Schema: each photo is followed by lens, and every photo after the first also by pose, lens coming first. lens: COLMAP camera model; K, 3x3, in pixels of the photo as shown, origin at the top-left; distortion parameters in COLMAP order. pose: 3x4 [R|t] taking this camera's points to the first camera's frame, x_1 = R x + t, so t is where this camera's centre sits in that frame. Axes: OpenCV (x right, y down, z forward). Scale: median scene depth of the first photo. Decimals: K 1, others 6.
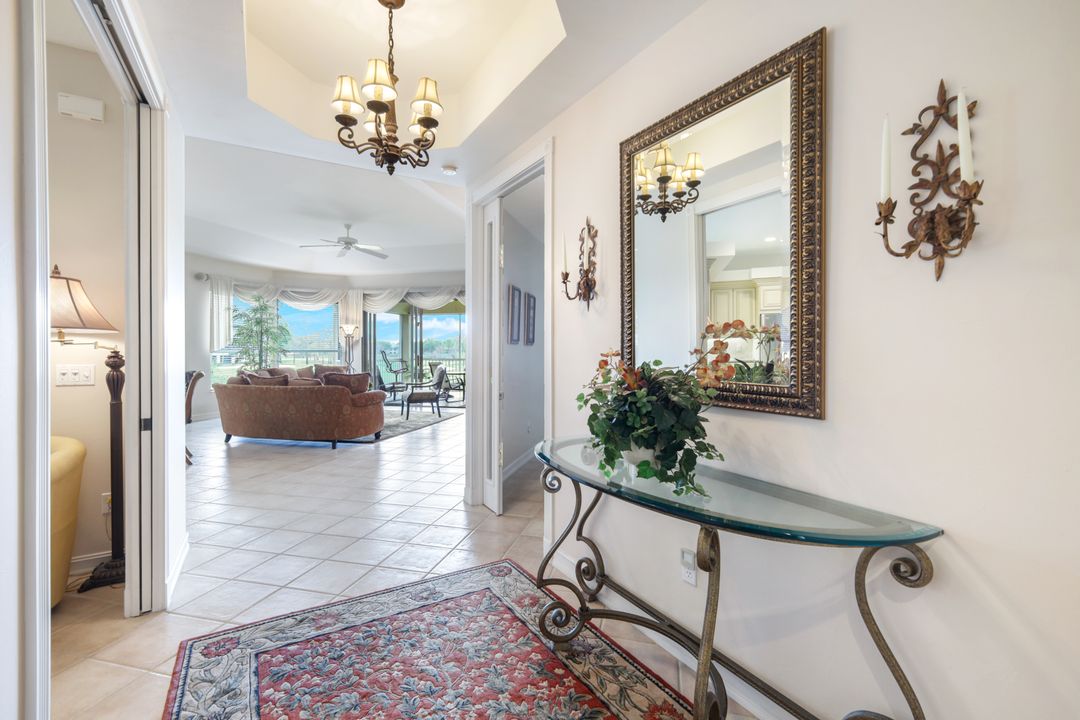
lens RADIAL K [[472.2, 0, 540.0], [0, 472.2, 360.0], [0, 0, 1]] dist [-0.002627, -0.000058]
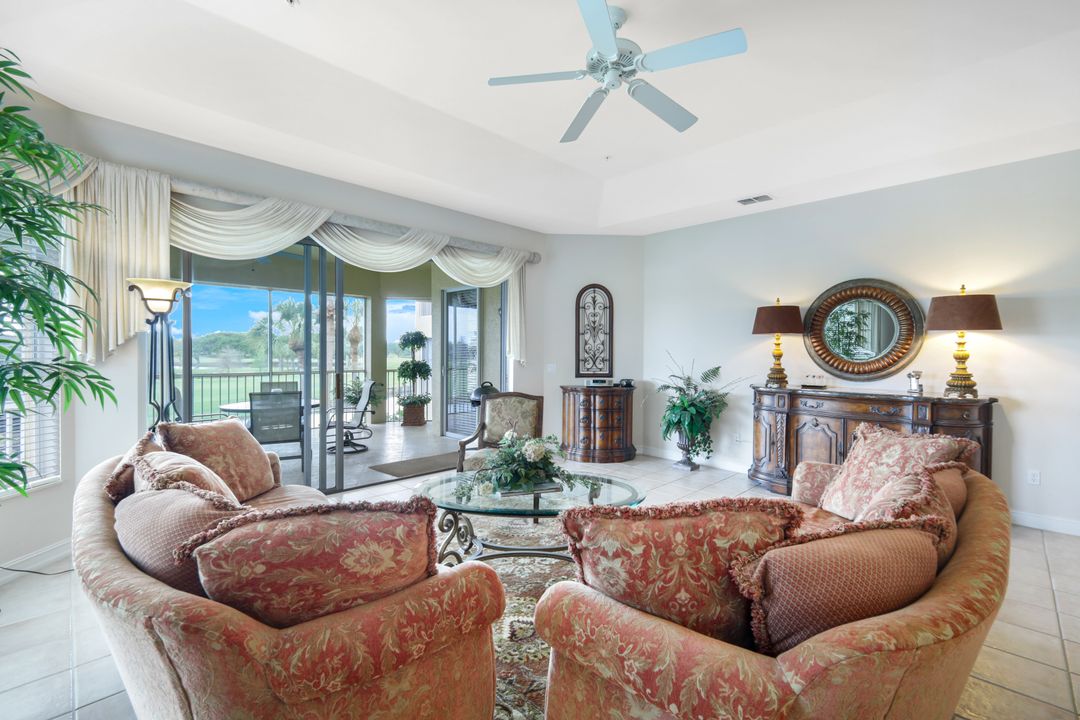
lens RADIAL K [[471.1, 0, 521.7], [0, 471.1, 357.5], [0, 0, 1]] dist [-0.002648, -0.000209]
pose [[0.504823, -0.010320, 0.863161, -0.582670], [0.012878, 0.999907, 0.004422, -0.025460], [-0.863127, 0.008883, 0.504909, 0.686459]]
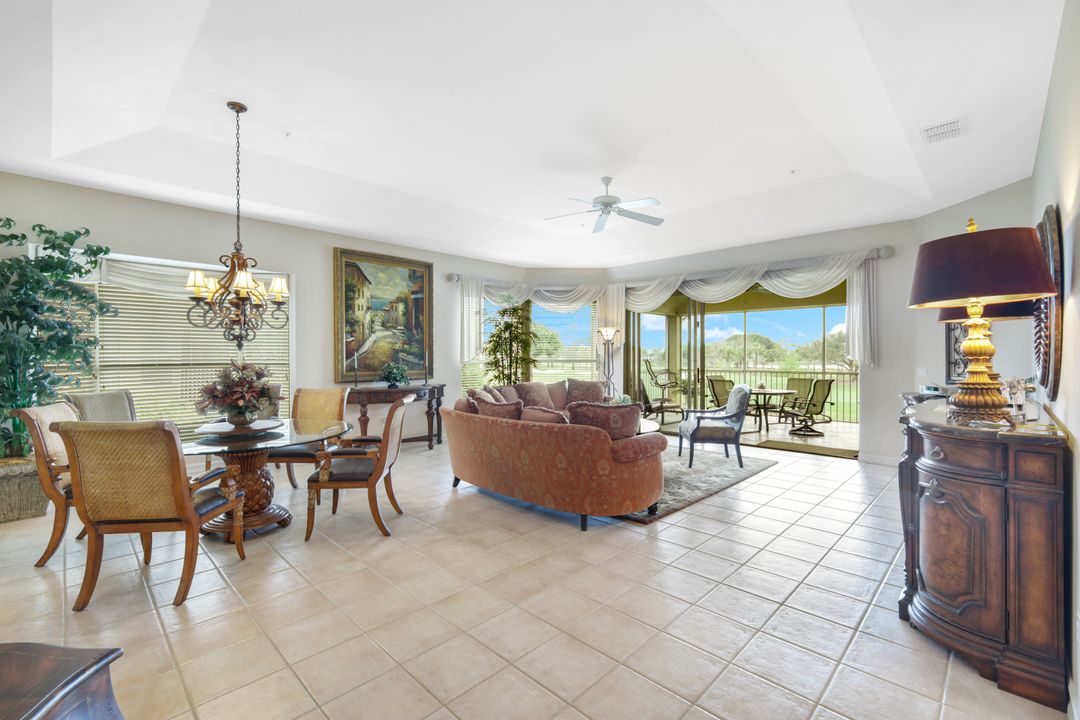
lens RADIAL K [[470.2, 0, 564.5], [0, 470.2, 358.3], [0, 0, 1]] dist [-0.000085, 0.000259]
pose [[0.887727, -0.002564, -0.460363, -0.116852], [-0.005160, 0.999866, -0.015518, -0.012581], [0.460341, 0.016151, 0.887595, 0.291049]]
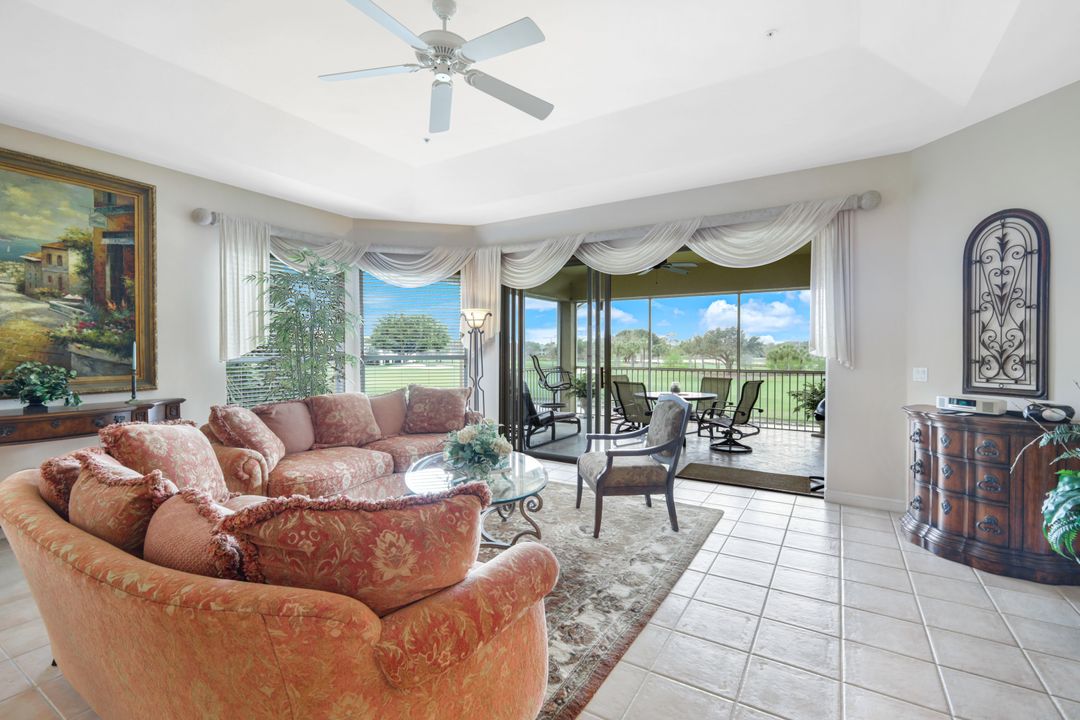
lens RADIAL K [[470.2, 0, 564.5], [0, 470.2, 358.3], [0, 0, 1]] dist [-0.000085, 0.000259]
pose [[0.968082, 0.001077, -0.250633, -0.181857], [-0.002382, 0.999985, -0.004901, -0.017667], [0.250624, 0.005342, 0.968070, 0.535499]]
